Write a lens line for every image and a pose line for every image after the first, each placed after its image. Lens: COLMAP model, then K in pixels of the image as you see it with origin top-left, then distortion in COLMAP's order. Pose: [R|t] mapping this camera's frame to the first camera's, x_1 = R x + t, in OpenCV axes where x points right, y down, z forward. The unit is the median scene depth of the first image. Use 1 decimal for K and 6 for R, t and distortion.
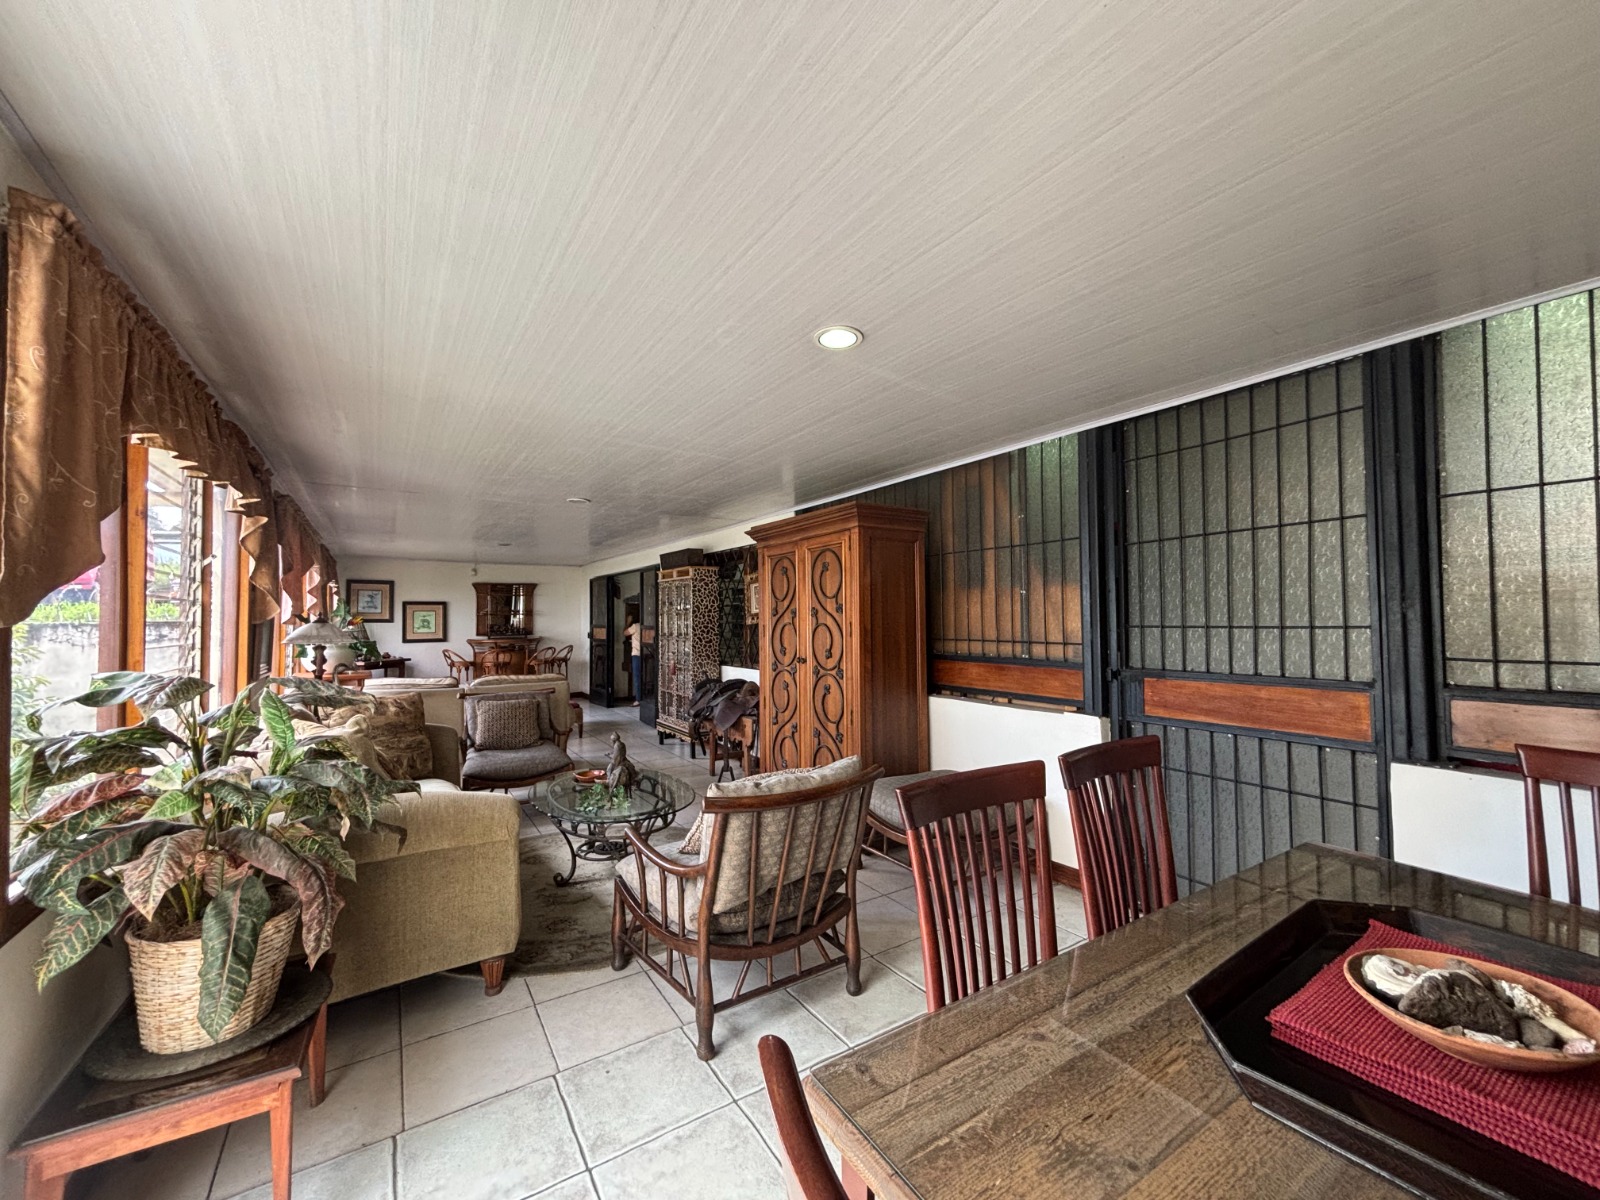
lens RADIAL K [[650.1, 0, 797.7], [0, 650.1, 608.8], [0, 0, 1]] dist [0.011114, -0.001421]
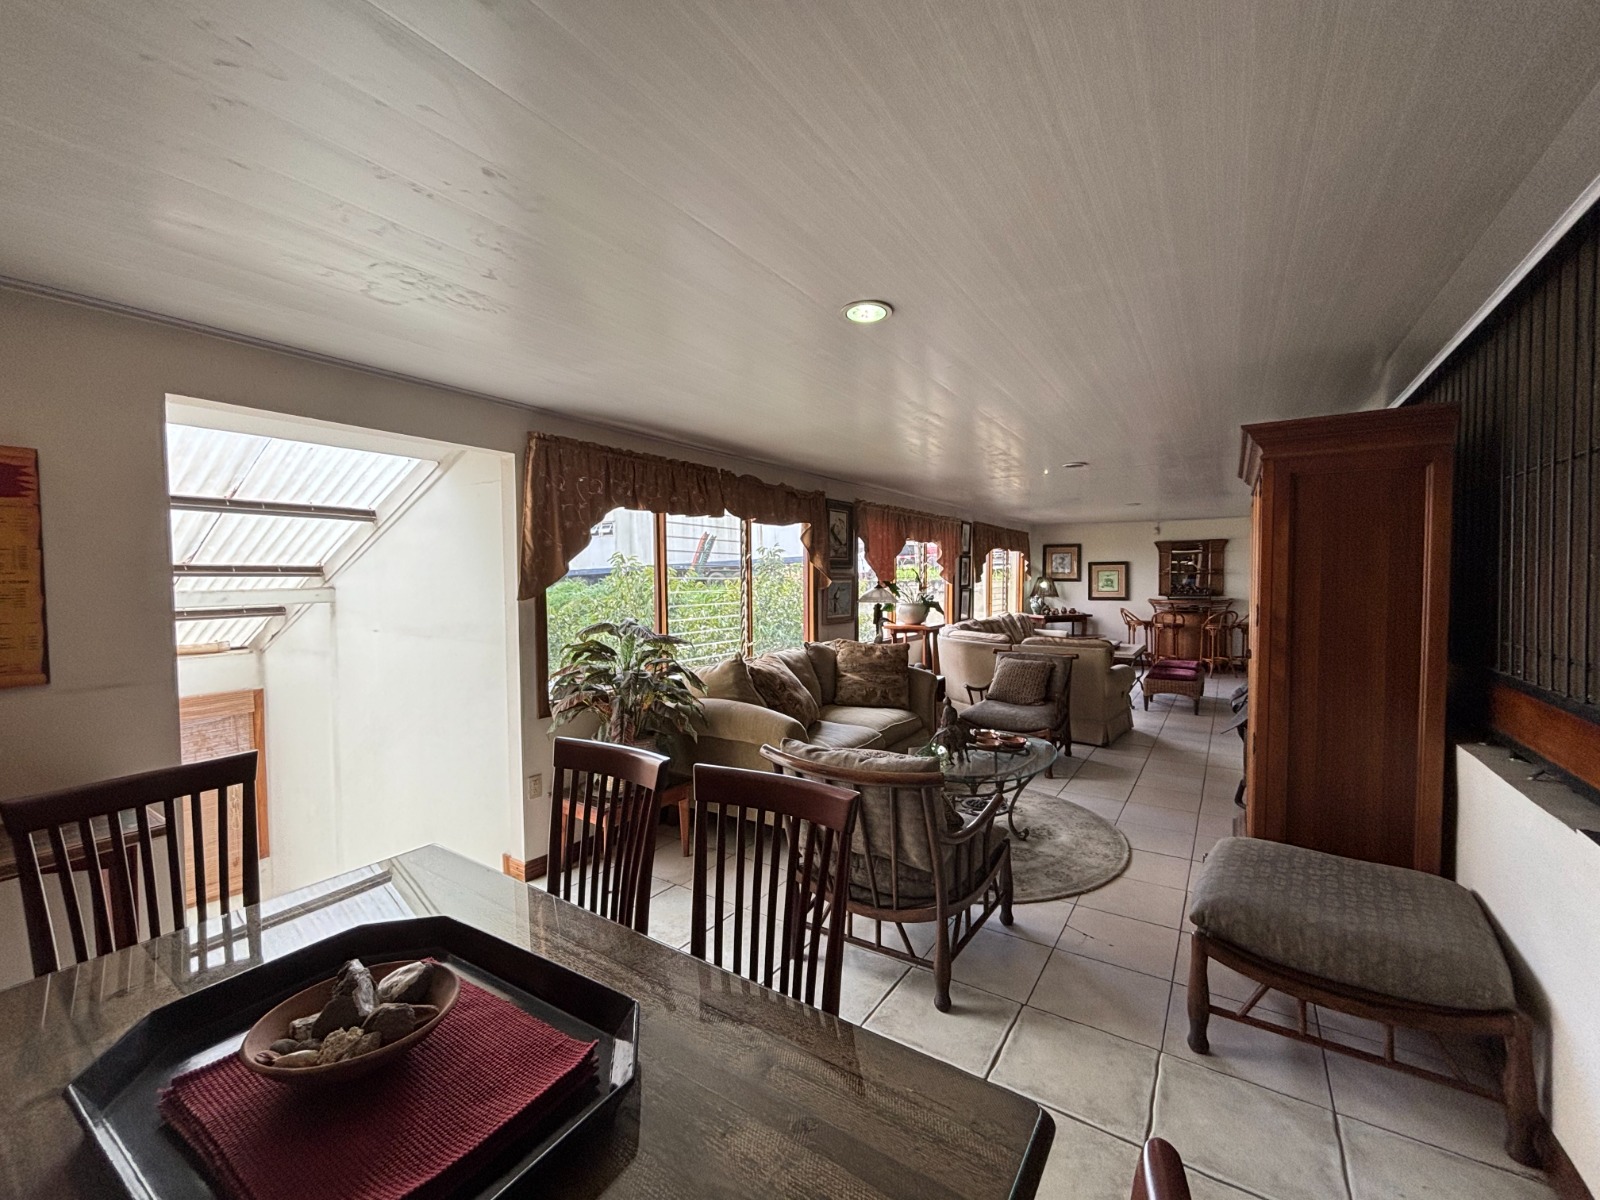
lens RADIAL K [[650.1, 0, 796.0], [0, 650.1, 590.5], [0, 0, 1]] dist [0.011114, -0.001421]
pose [[0.412613, 0.024586, -0.910574, 0.186307], [0.016533, 0.999269, 0.034473, -0.009418], [0.910756, -0.029279, 0.411905, 0.098521]]
